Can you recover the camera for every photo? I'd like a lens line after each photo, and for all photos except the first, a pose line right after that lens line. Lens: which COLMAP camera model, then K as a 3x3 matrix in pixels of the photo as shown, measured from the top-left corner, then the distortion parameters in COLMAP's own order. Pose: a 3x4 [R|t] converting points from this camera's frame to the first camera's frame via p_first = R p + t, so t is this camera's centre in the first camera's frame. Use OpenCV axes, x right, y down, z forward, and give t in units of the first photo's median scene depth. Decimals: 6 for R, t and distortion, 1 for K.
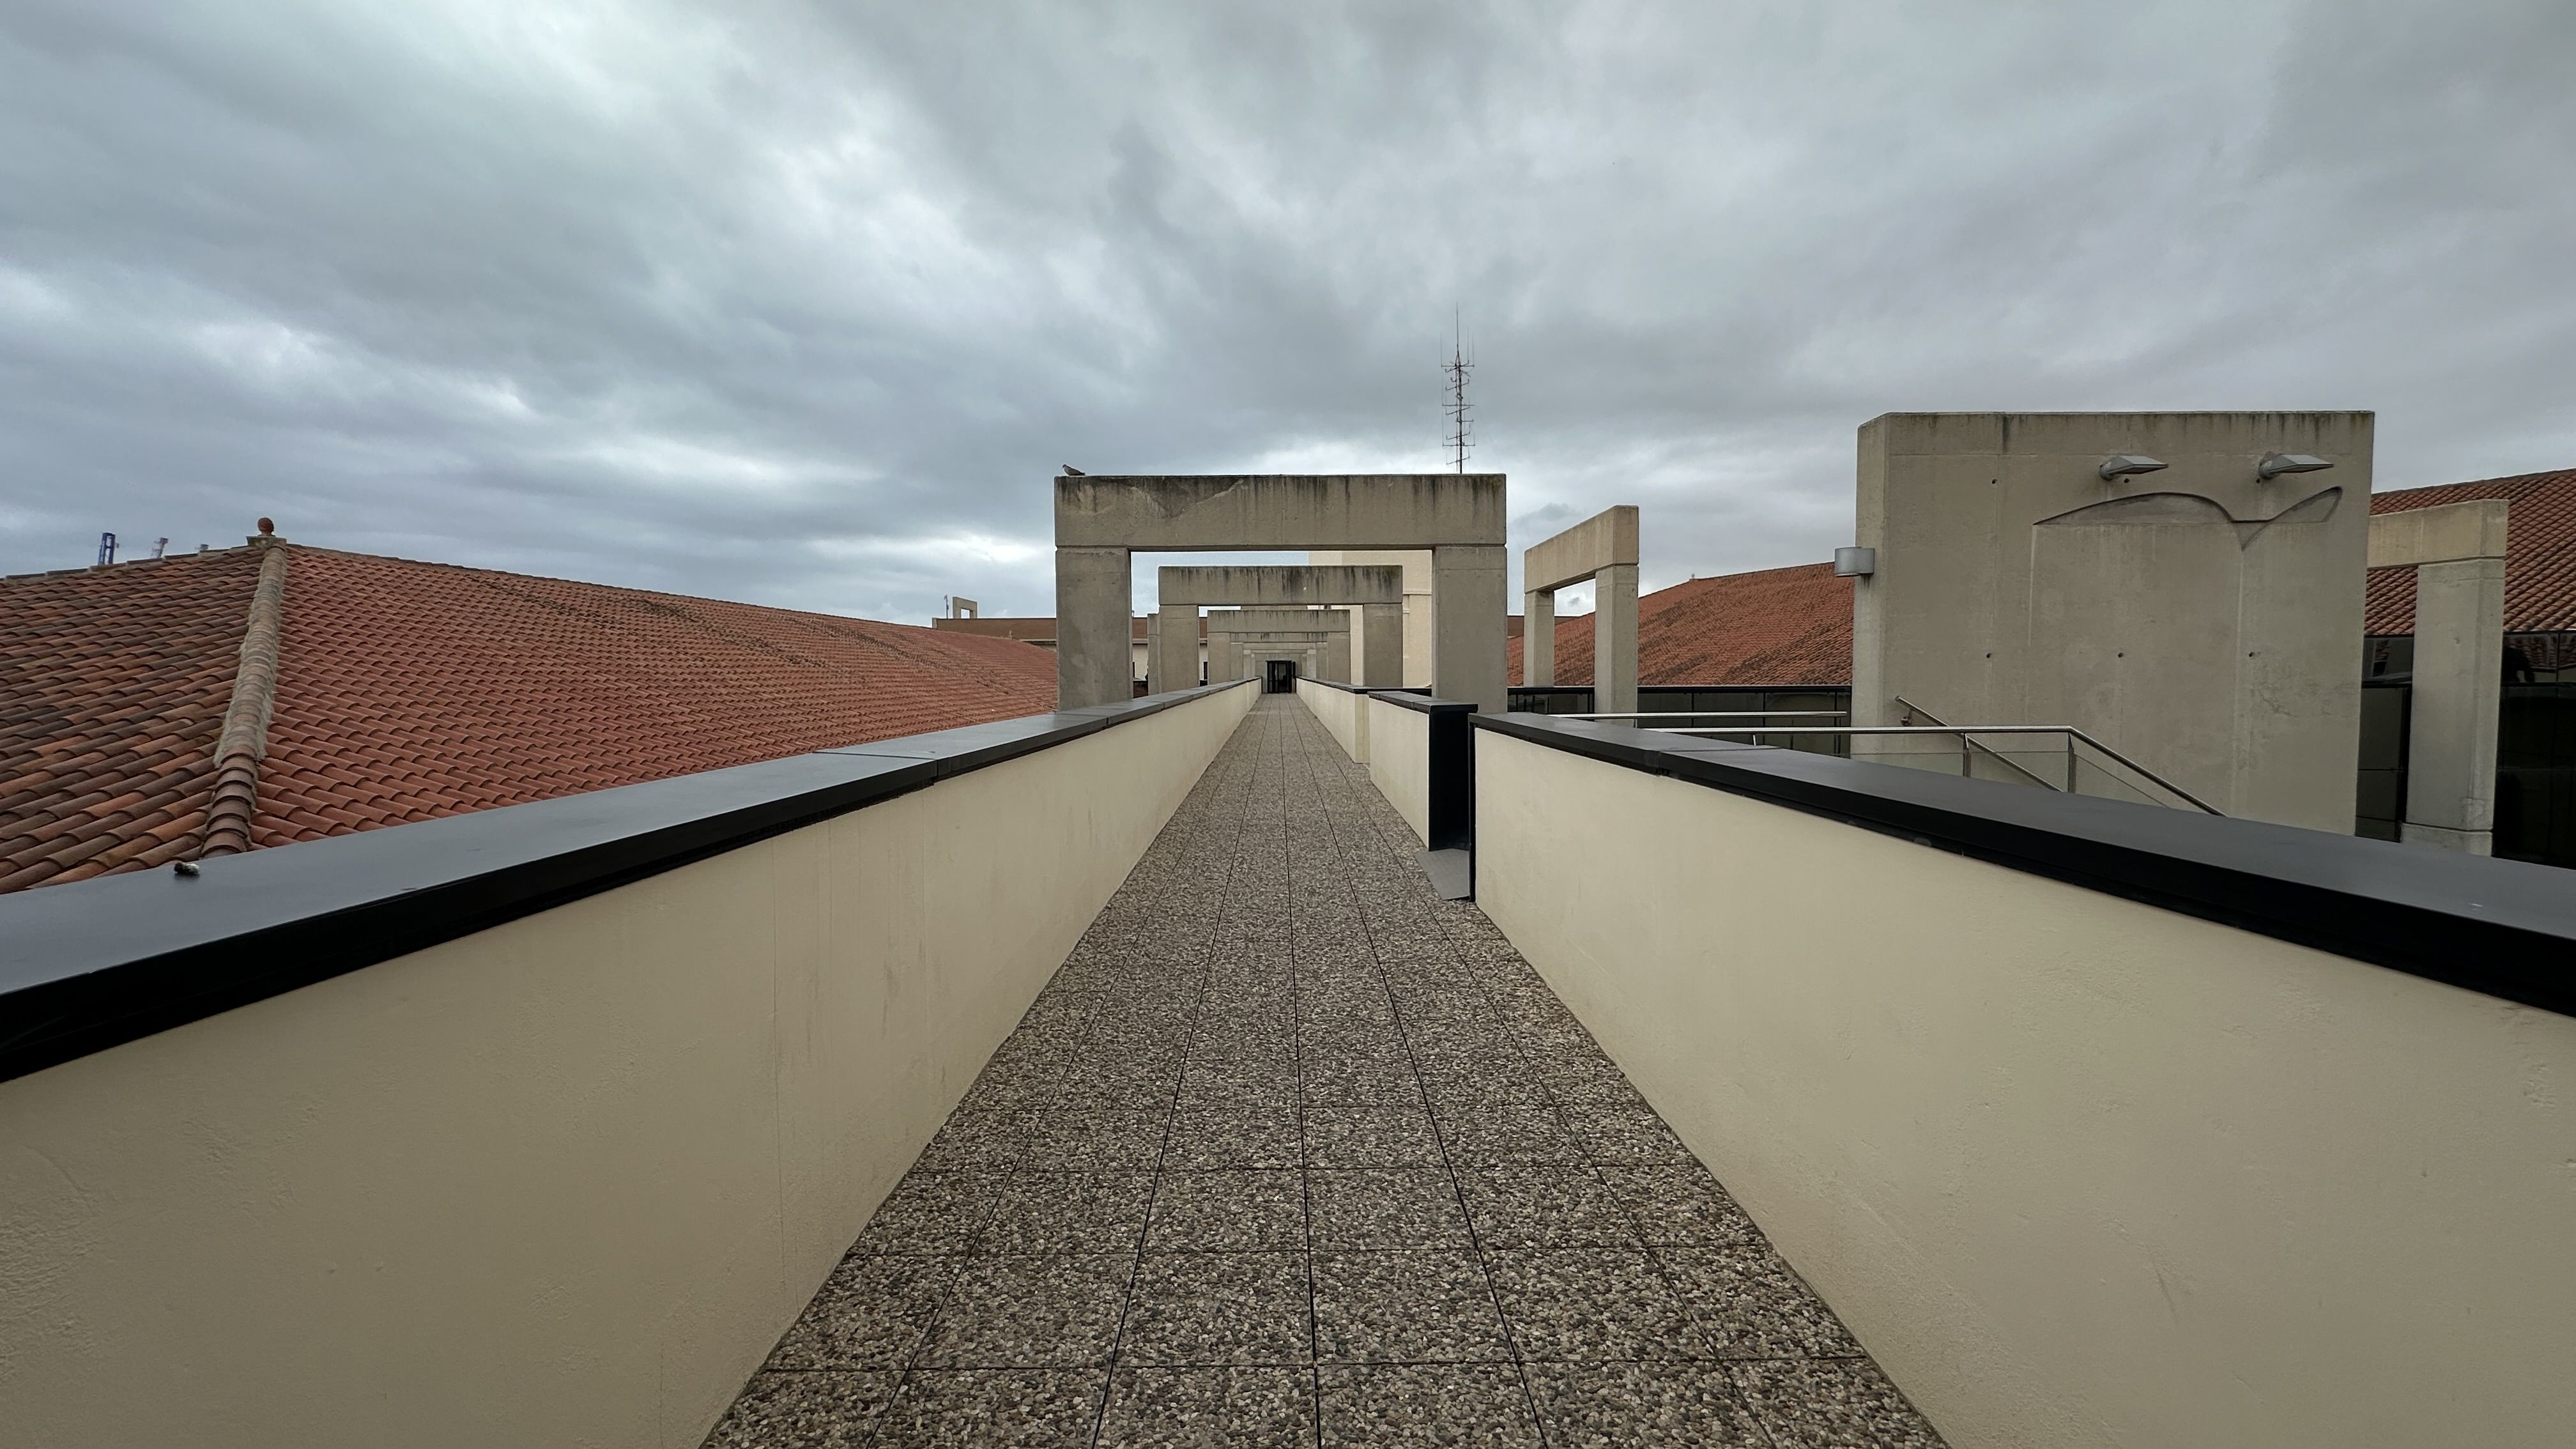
lens RADIAL K [[1056.6, 0, 1286.6], [0, 1056.6, 726.9], [0, 0, 1]] dist [-0.000701, 0.000506]
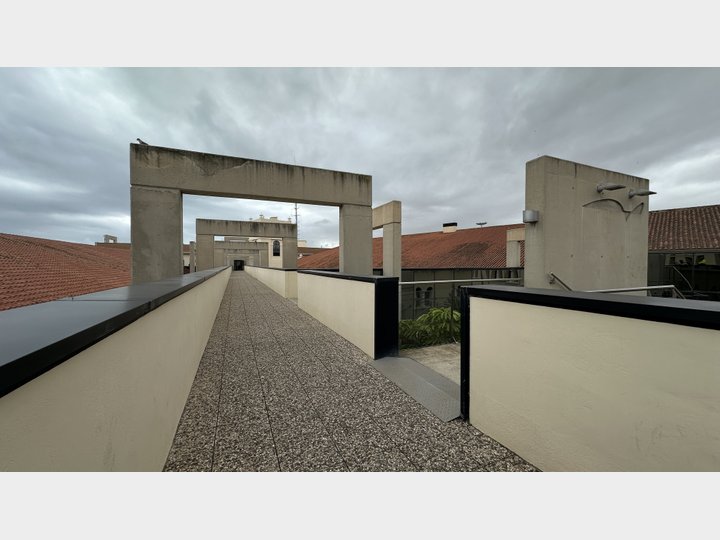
lens RADIAL K [[288.6, 0, 357.9], [0, 288.6, 269.6], [0, 0, 1]] dist [-0.004234, -0.000292]
pose [[0.921495, -0.001558, 0.388387, -0.063284], [0.014758, 0.999410, -0.031004, -0.016478], [-0.388109, 0.034302, 0.920975, 0.440494]]
